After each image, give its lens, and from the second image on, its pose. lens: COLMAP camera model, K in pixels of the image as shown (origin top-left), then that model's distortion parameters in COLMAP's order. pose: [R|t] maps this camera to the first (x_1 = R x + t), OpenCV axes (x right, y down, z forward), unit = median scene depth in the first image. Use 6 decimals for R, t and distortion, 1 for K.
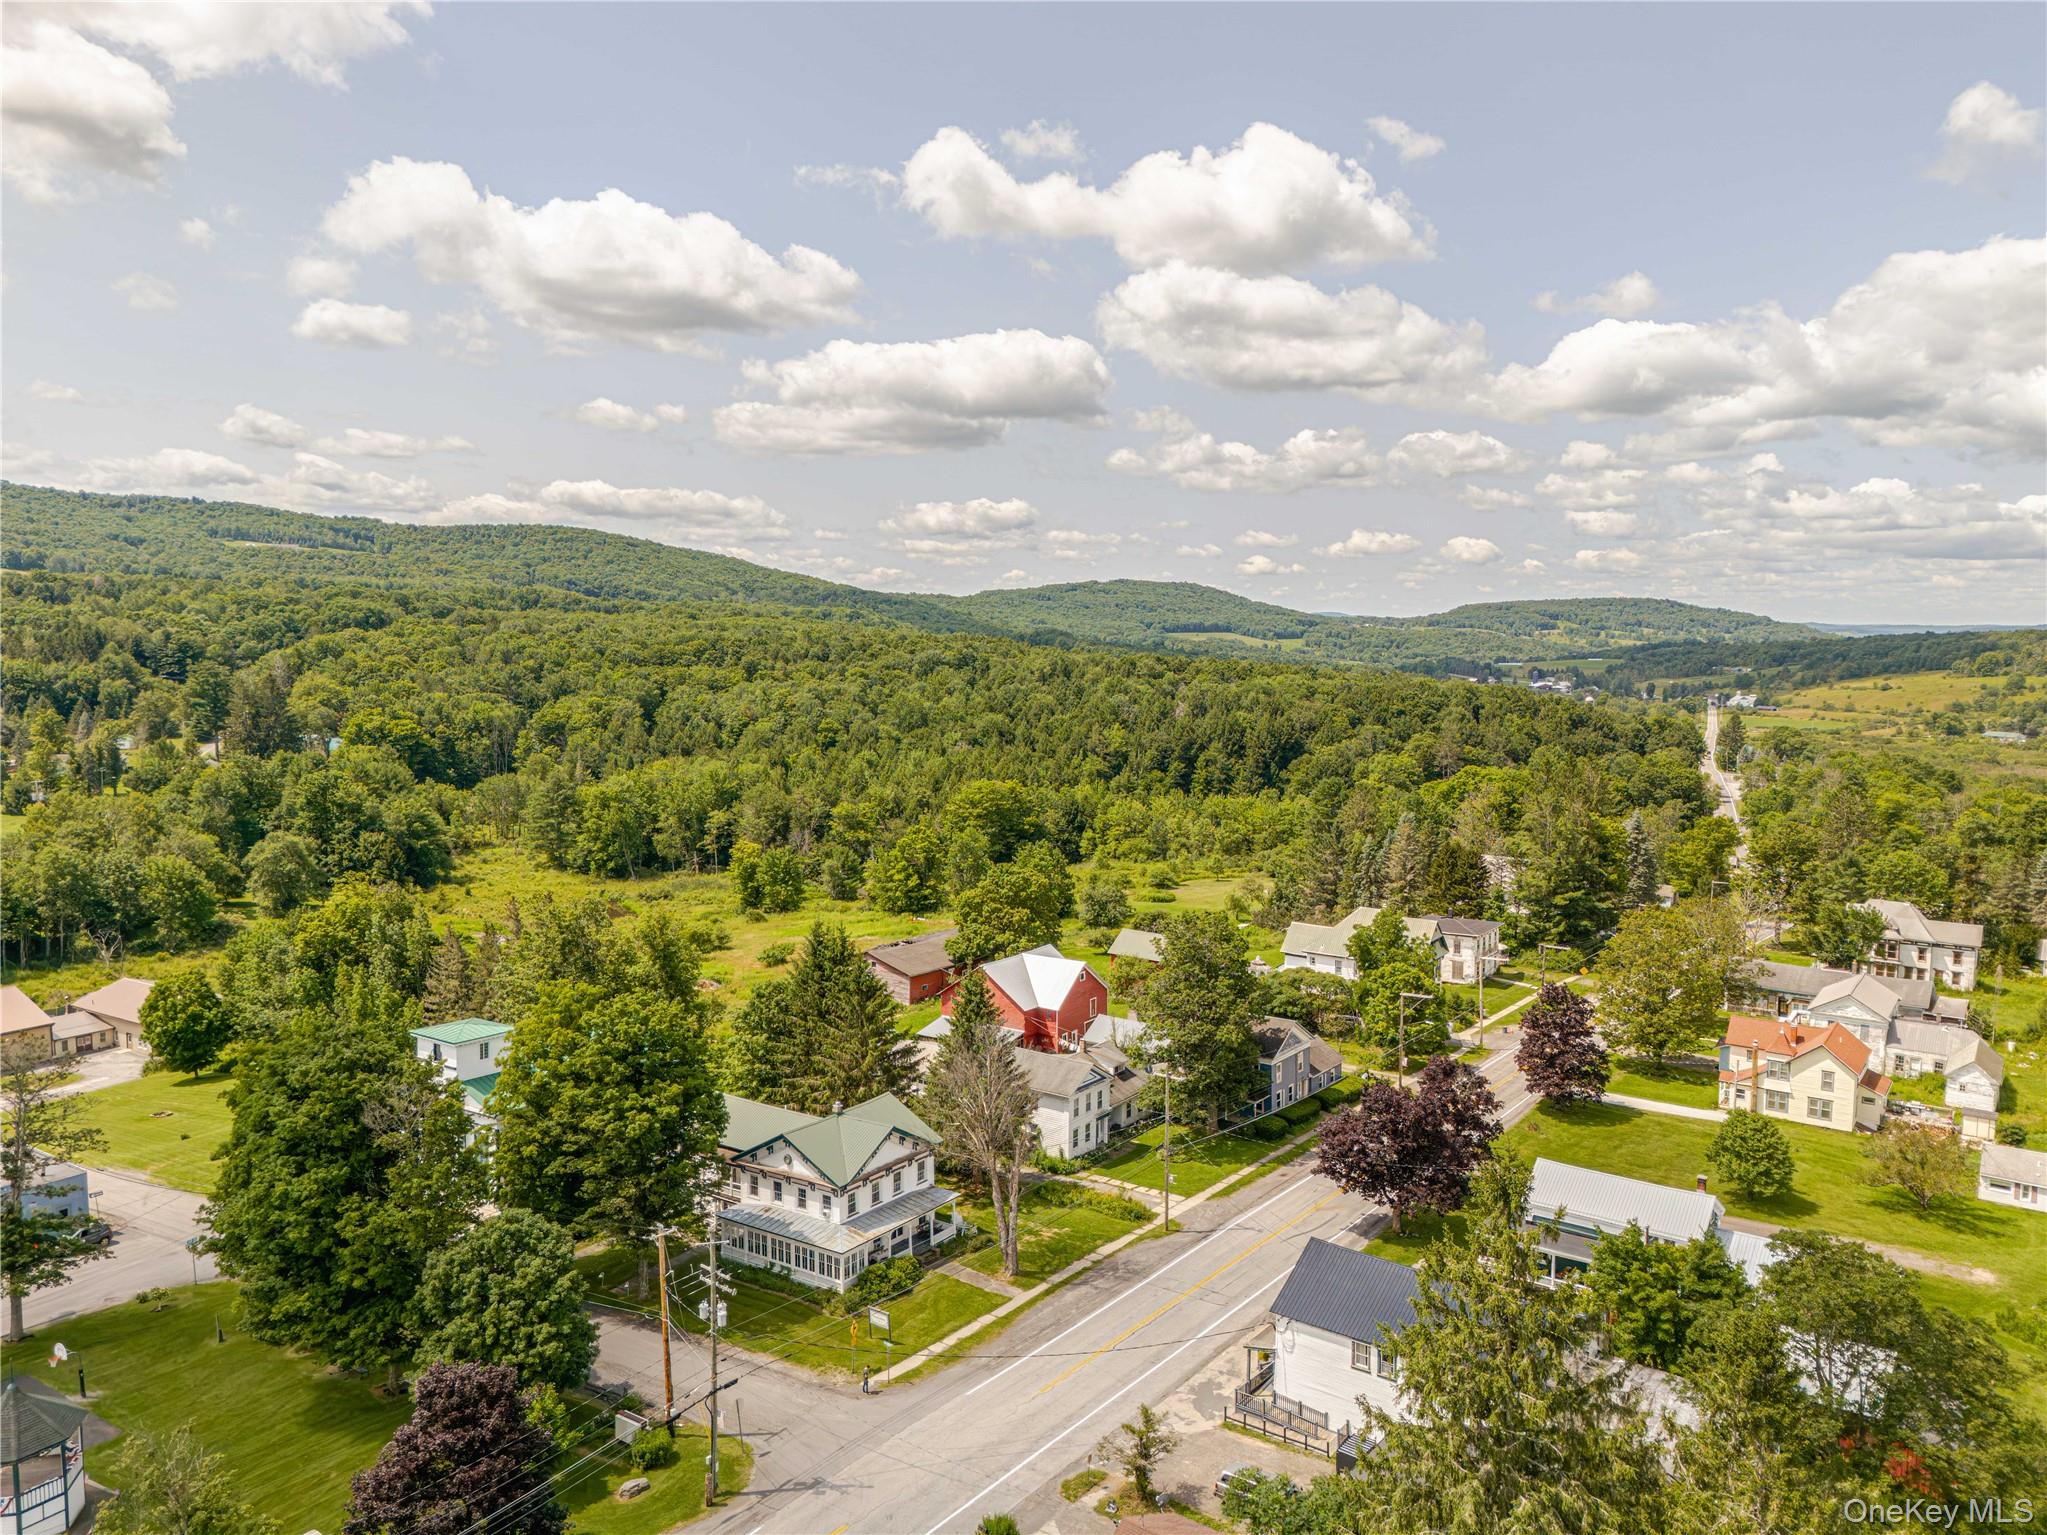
lens RADIAL K [[1530.6, 0, 1012.4], [0, 1530.6, 768.1], [0, 0, 1]] dist [0.073488, -0.054579]
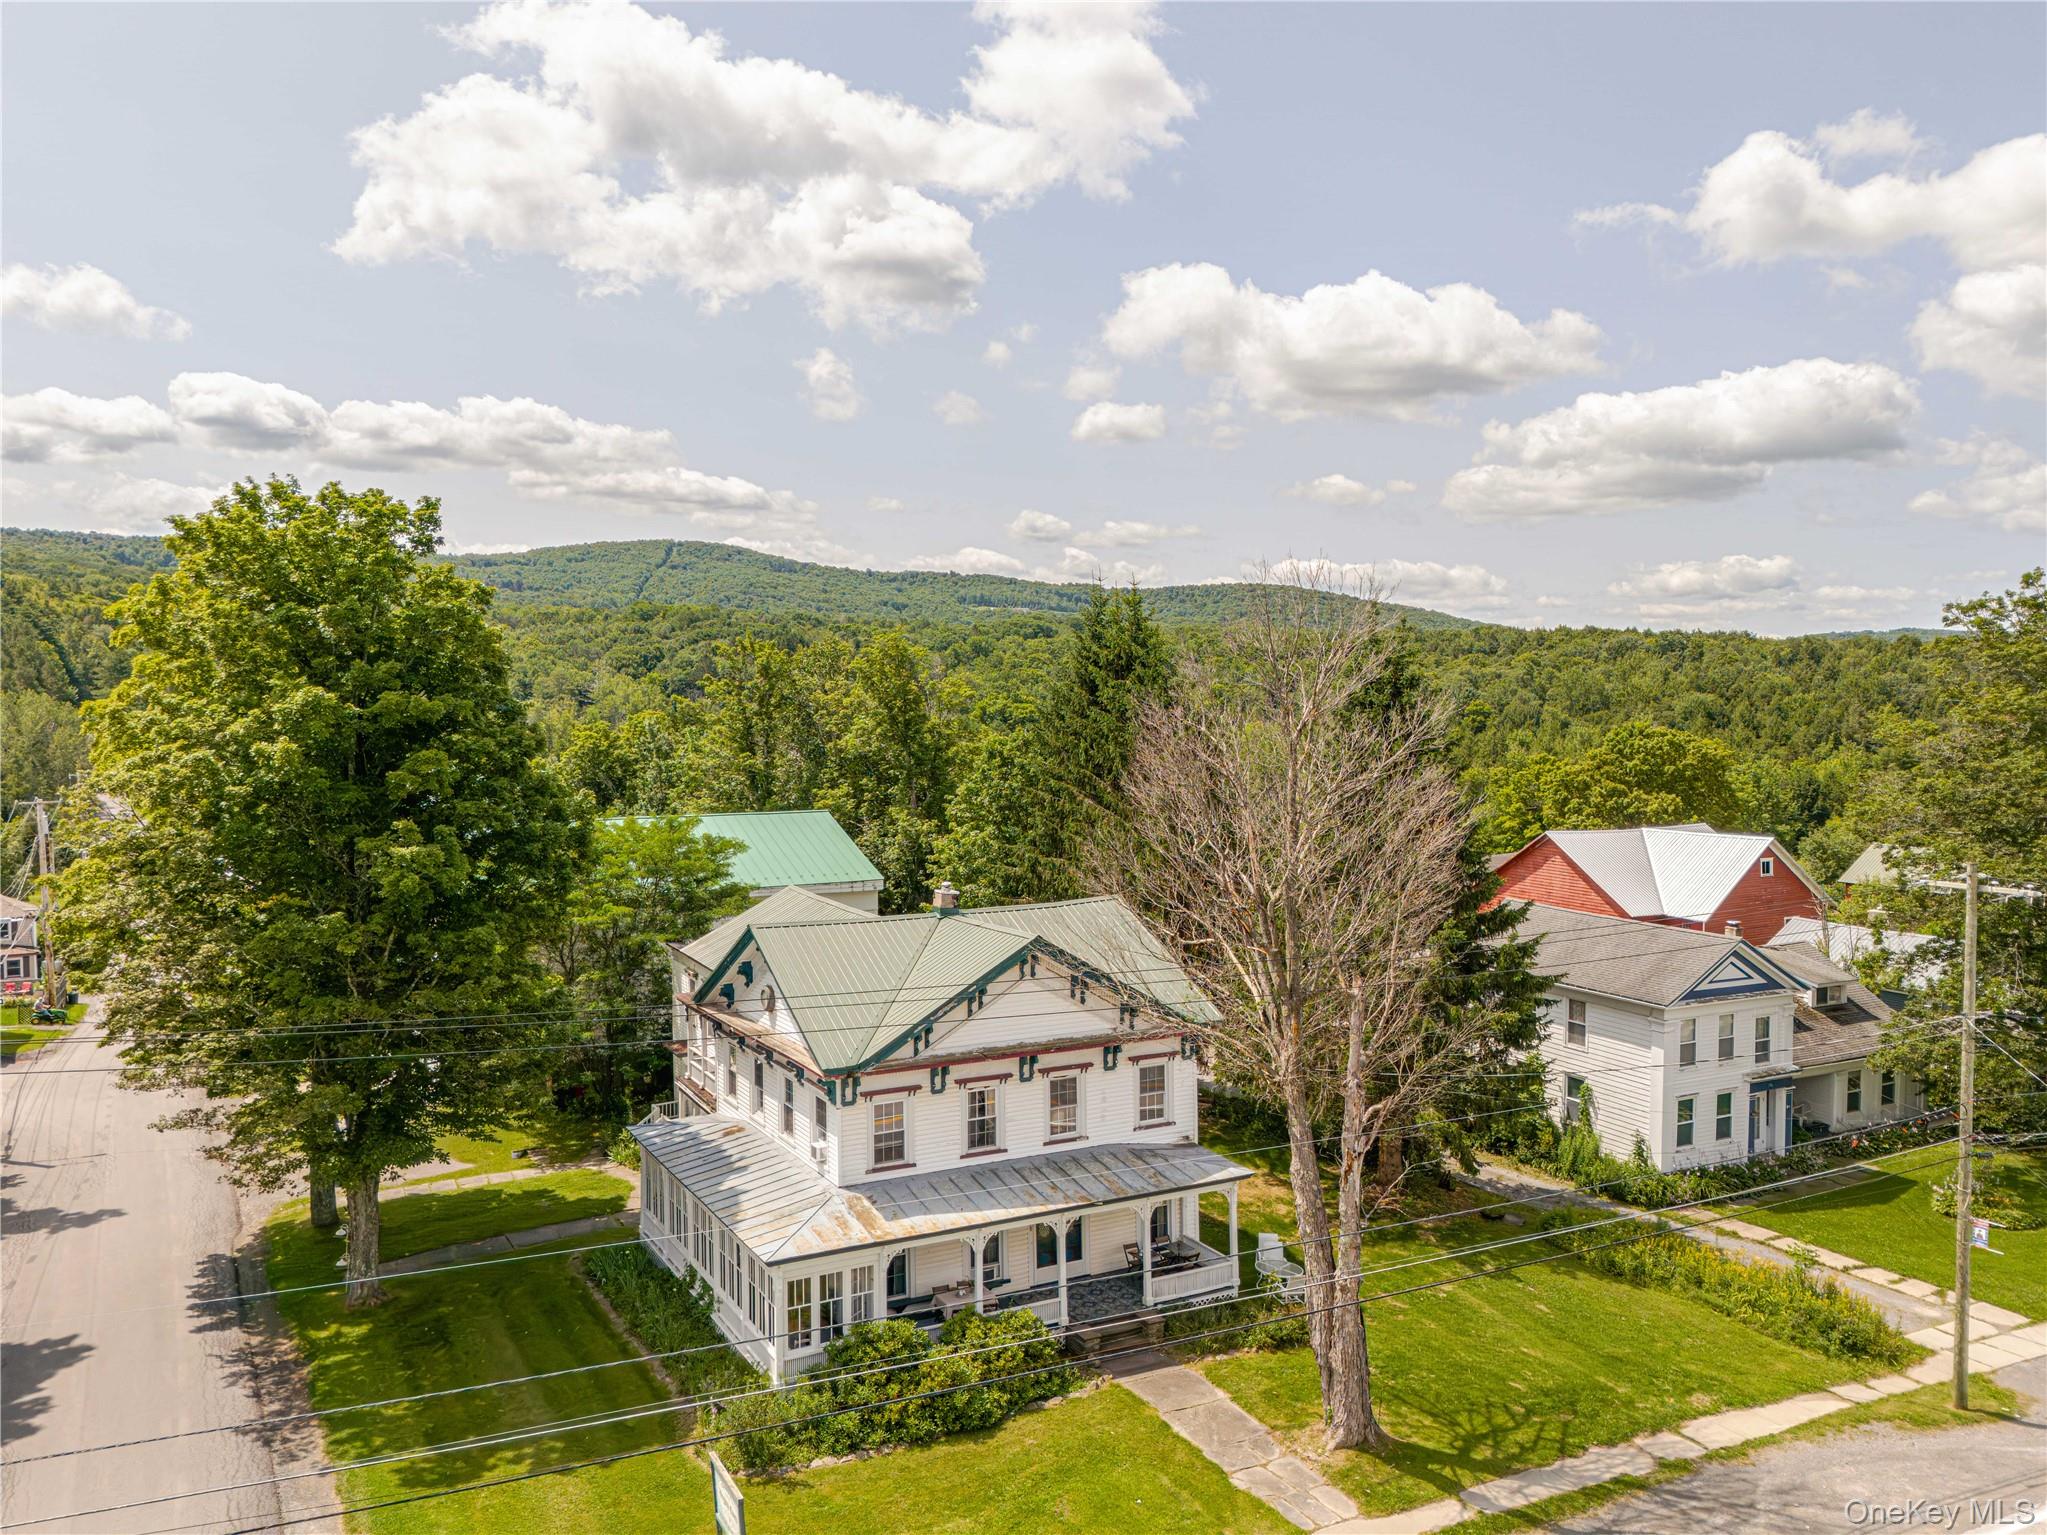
lens RADIAL K [[1530.6, 0, 1019.8], [0, 1530.6, 768.5], [0, 0, 1]] dist [0.073488, -0.054579]
pose [[0.902189, 0.023968, -0.430674, 0.059176], [-0.043735, 0.998392, -0.036055, 0.182018], [0.429117, 0.051364, 0.901787, 0.598480]]
